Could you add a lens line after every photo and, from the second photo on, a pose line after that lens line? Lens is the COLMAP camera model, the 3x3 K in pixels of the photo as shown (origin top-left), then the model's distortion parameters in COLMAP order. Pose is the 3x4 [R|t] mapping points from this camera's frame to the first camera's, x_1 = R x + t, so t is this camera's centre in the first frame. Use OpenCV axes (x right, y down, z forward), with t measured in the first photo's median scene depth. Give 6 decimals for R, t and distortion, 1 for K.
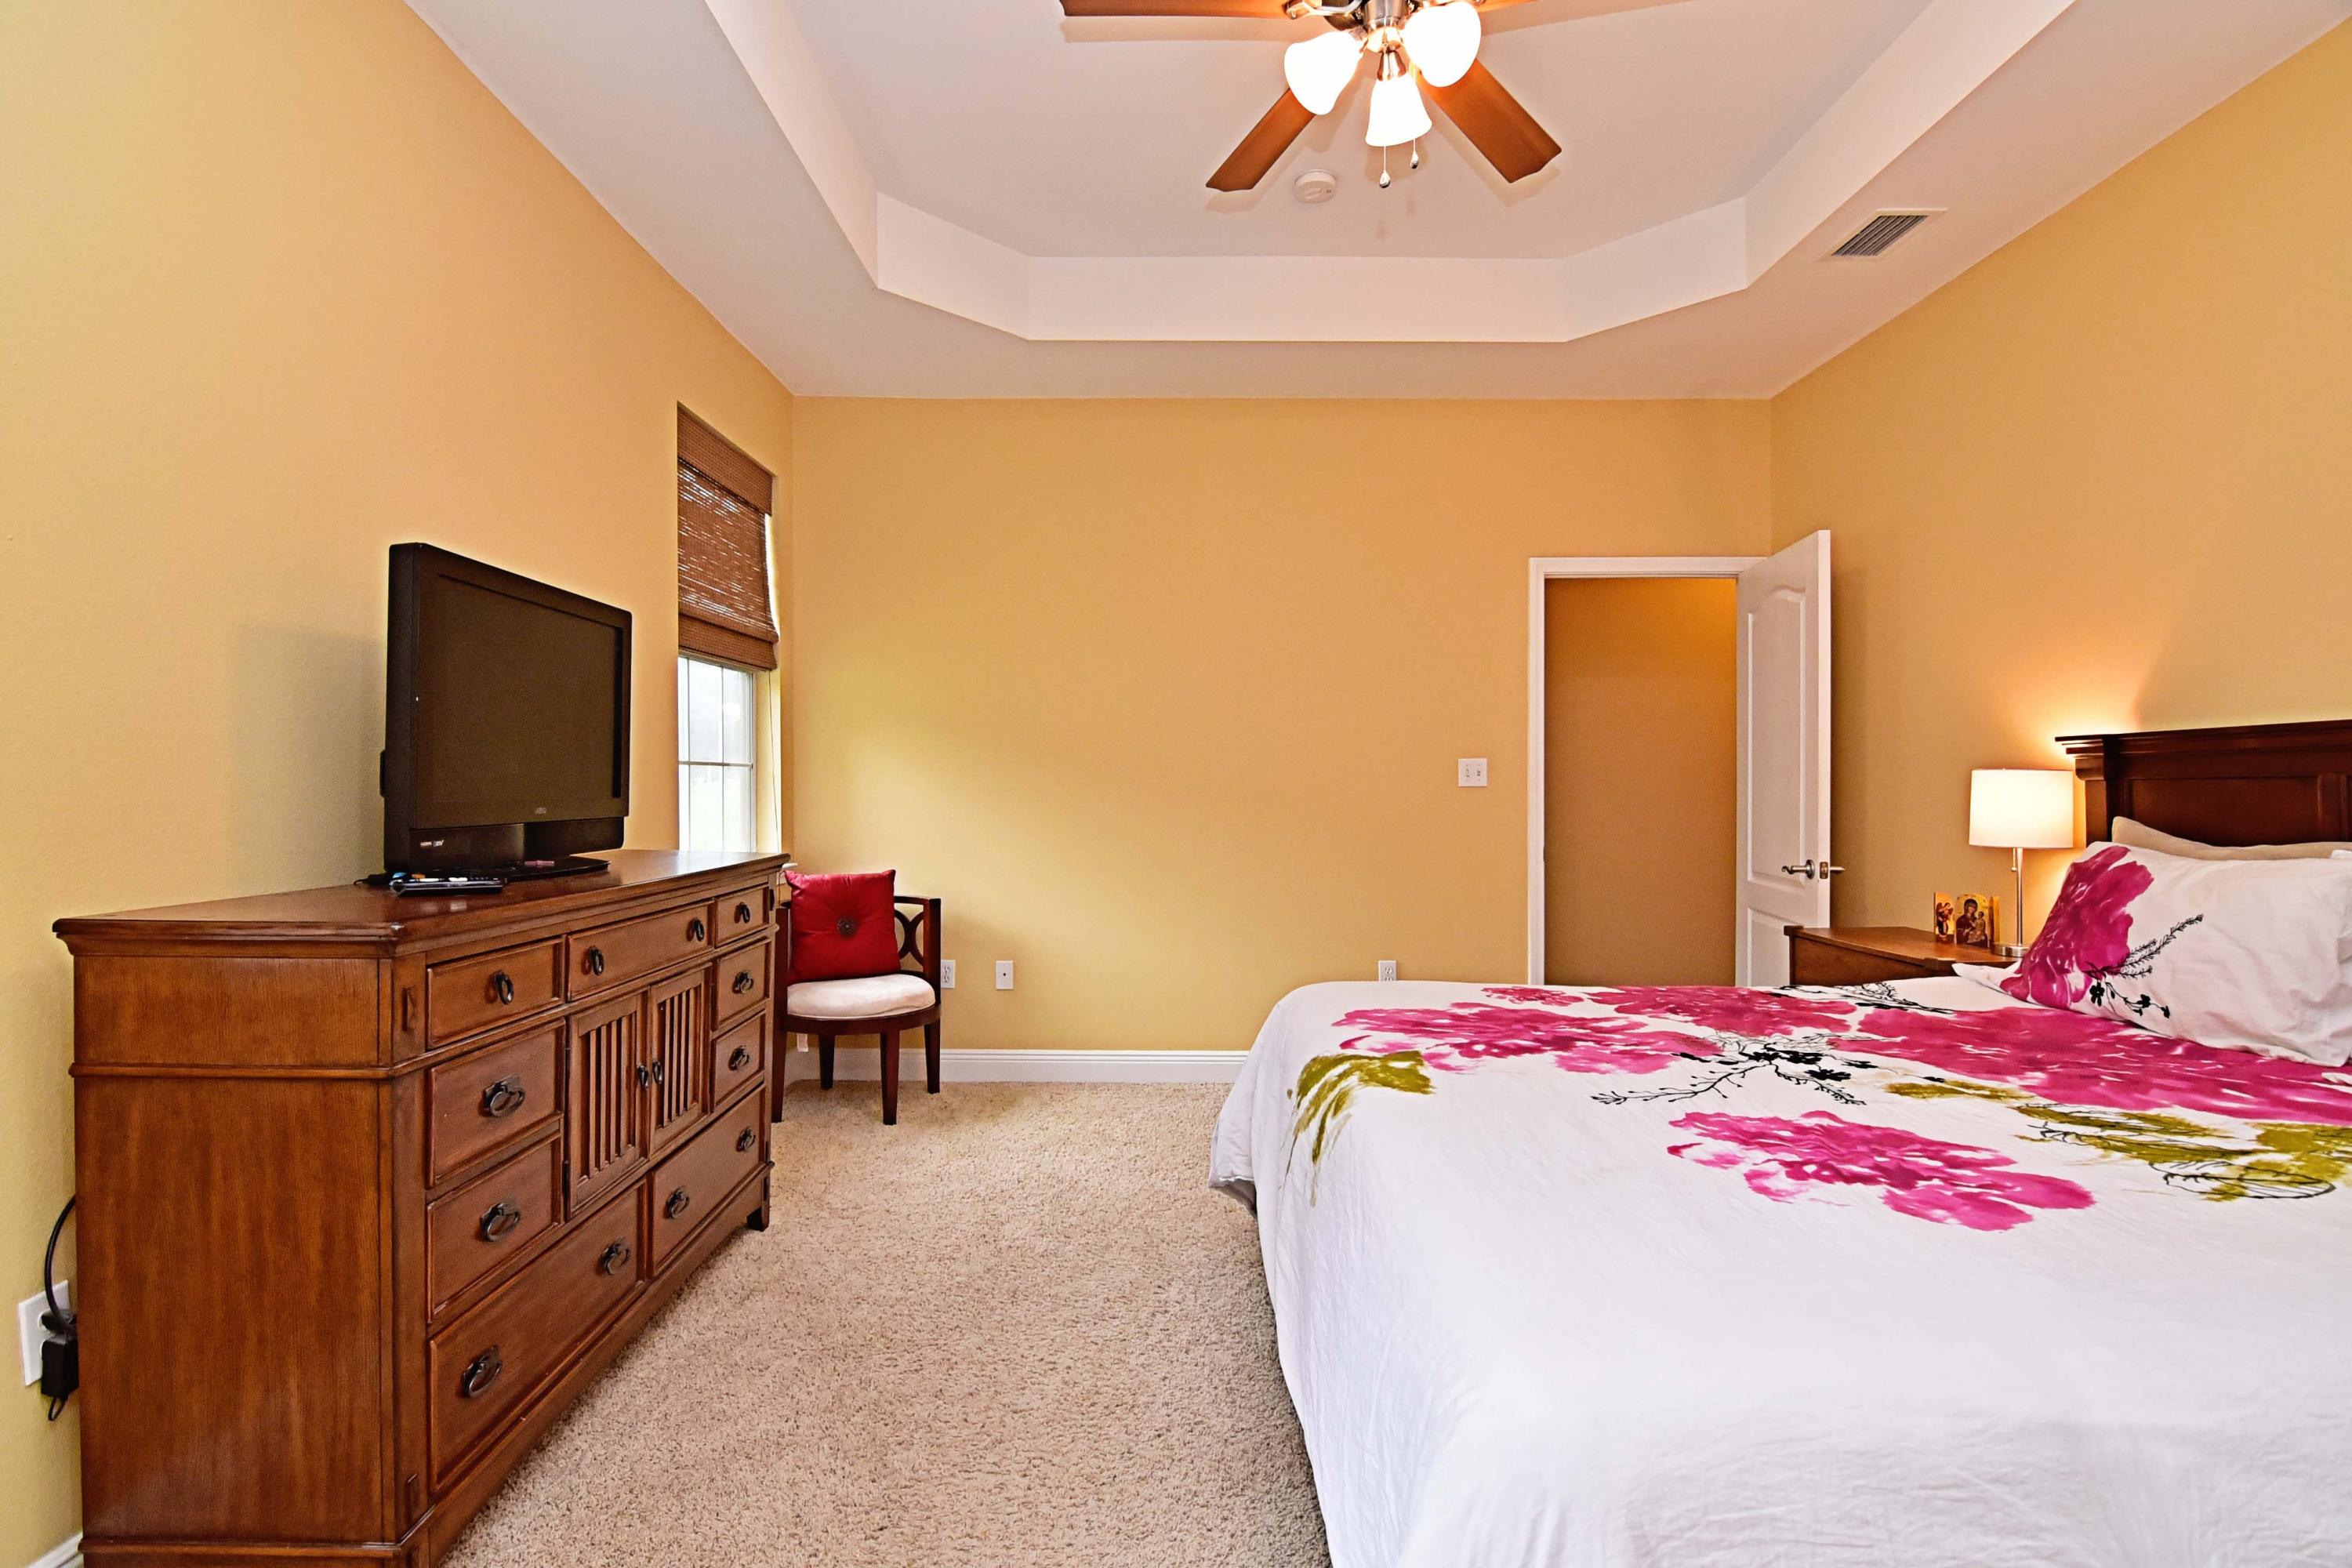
lens RADIAL K [[1137.4, 0, 1183.4], [0, 1137.4, 798.8], [0, 0, 1]] dist [-0.008392, -0.008826]
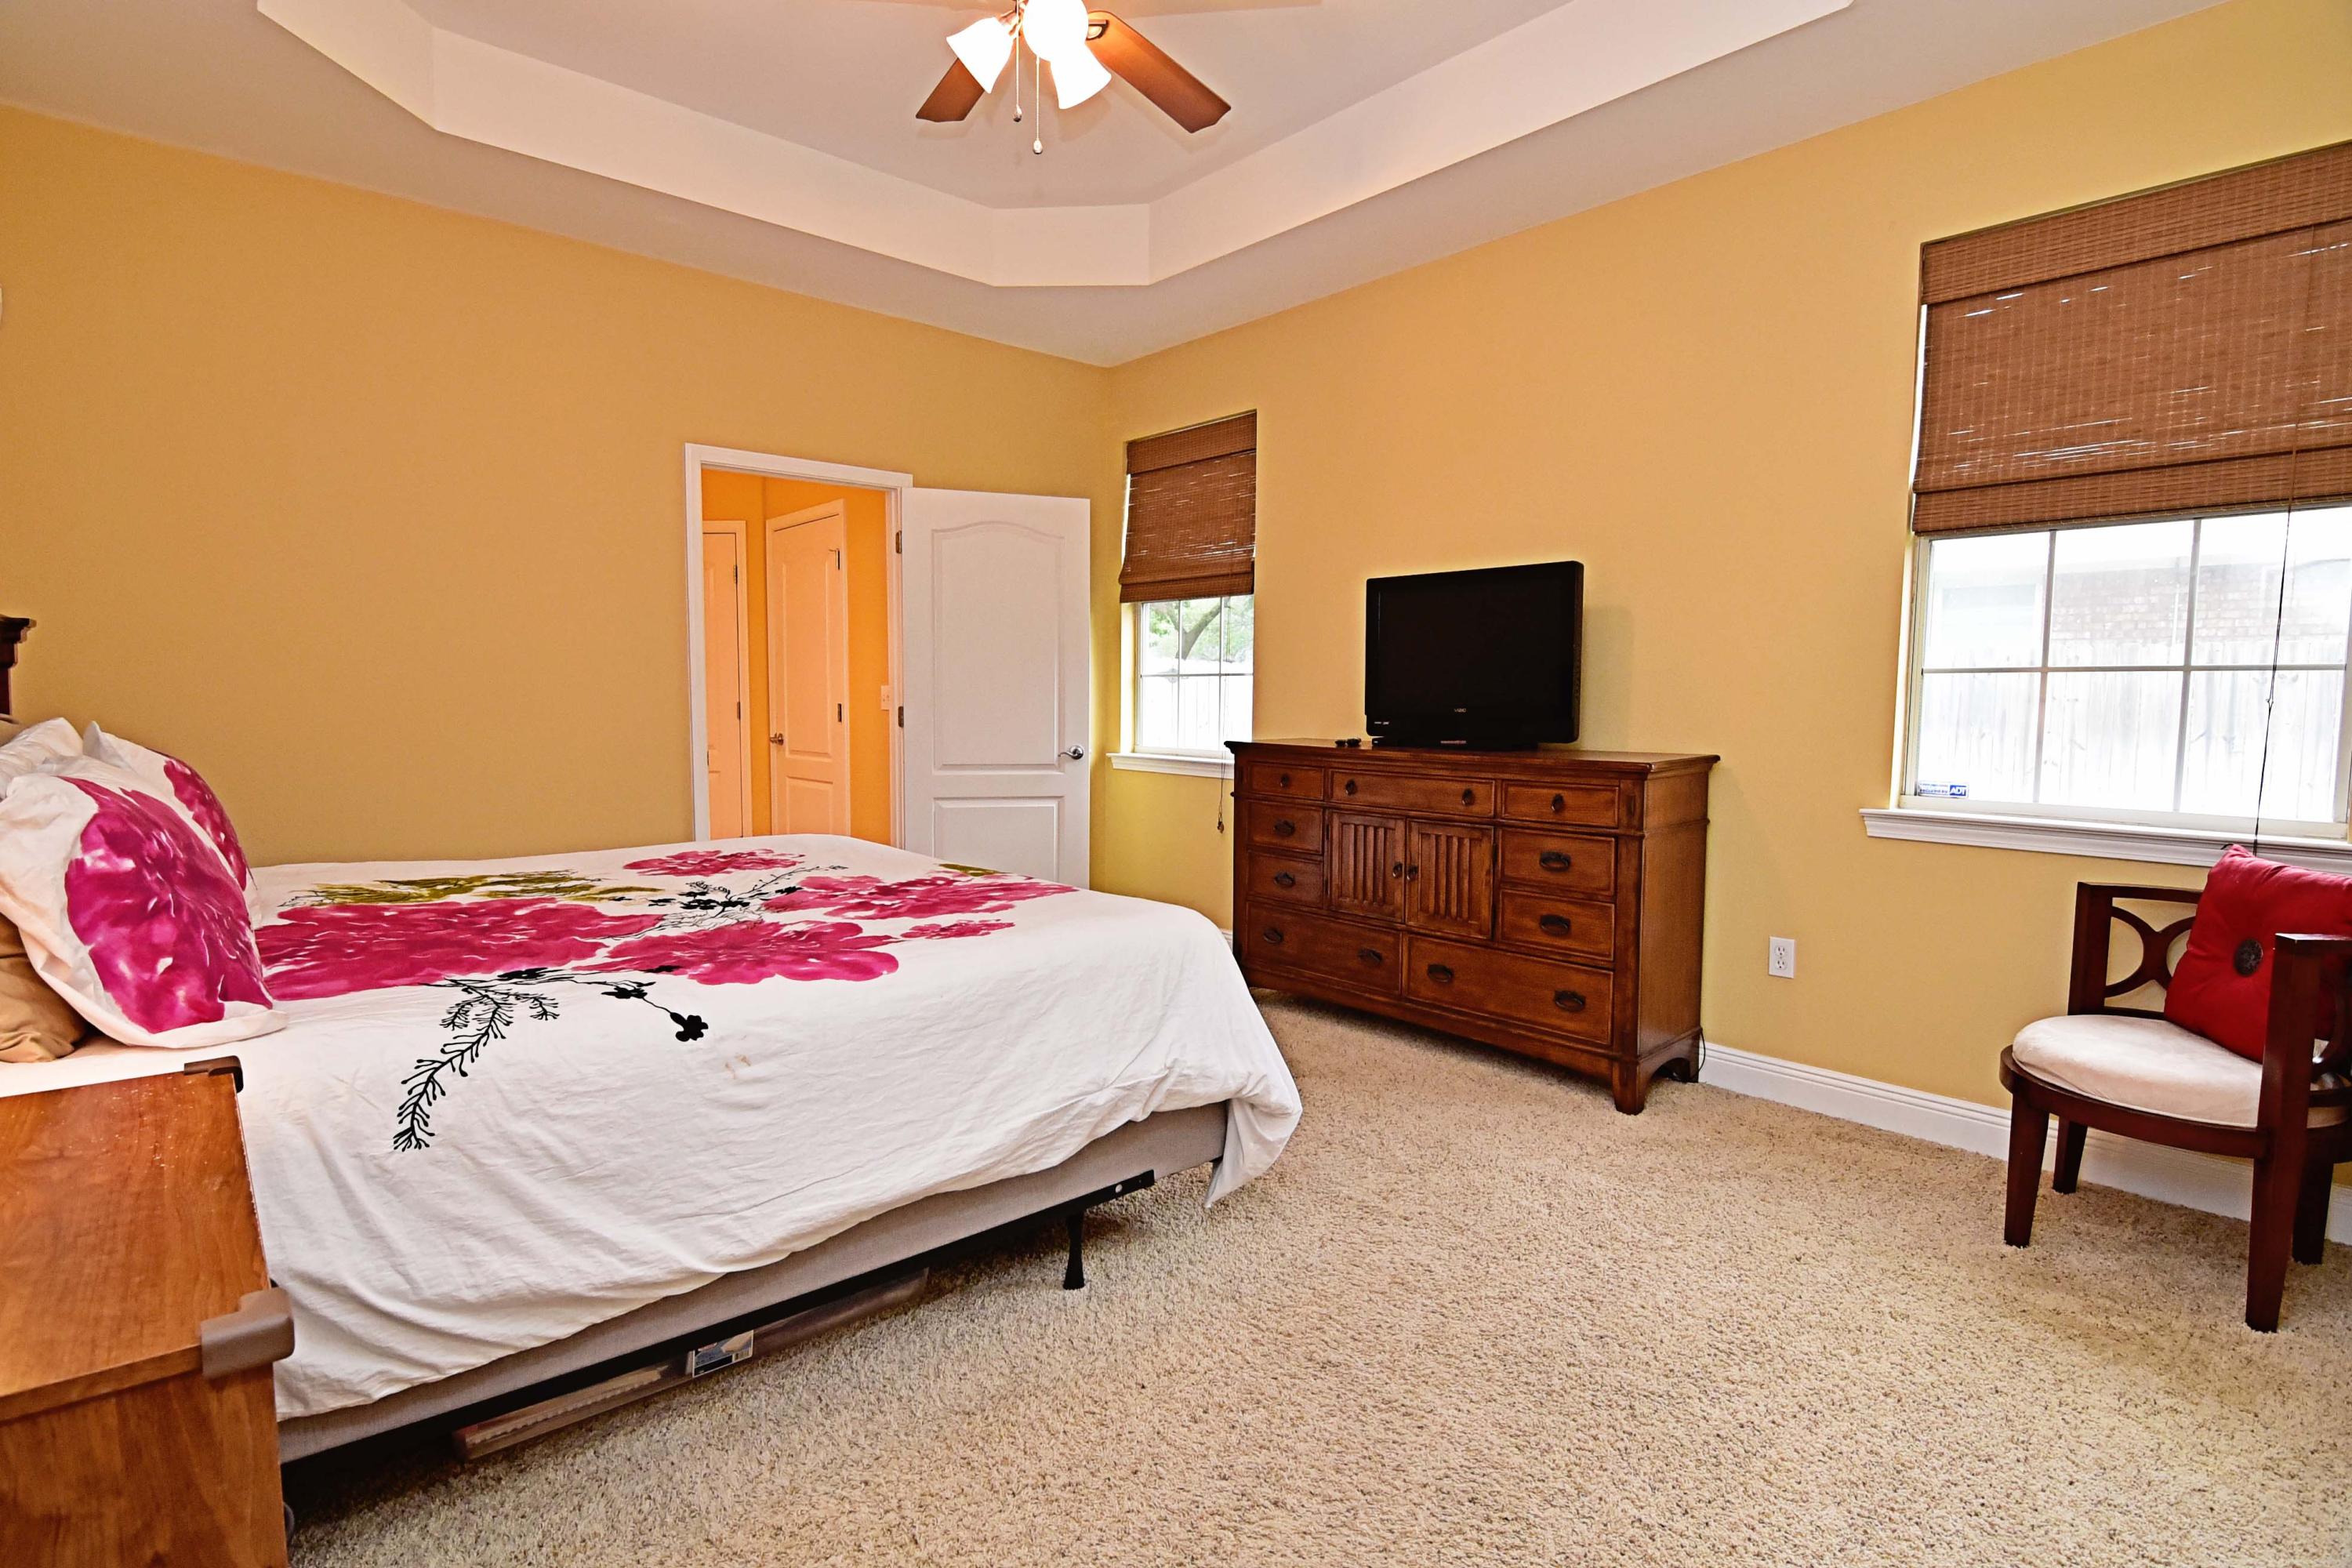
lens RADIAL K [[1137.4, 0, 1187.3], [0, 1137.4, 778.5], [0, 0, 1]] dist [-0.008392, -0.008826]
pose [[-0.747801, 0.039763, -0.662731, 0.904866], [-0.008104, 0.997584, 0.068998, -0.000156], [0.663874, 0.056968, -0.745672, 2.130288]]
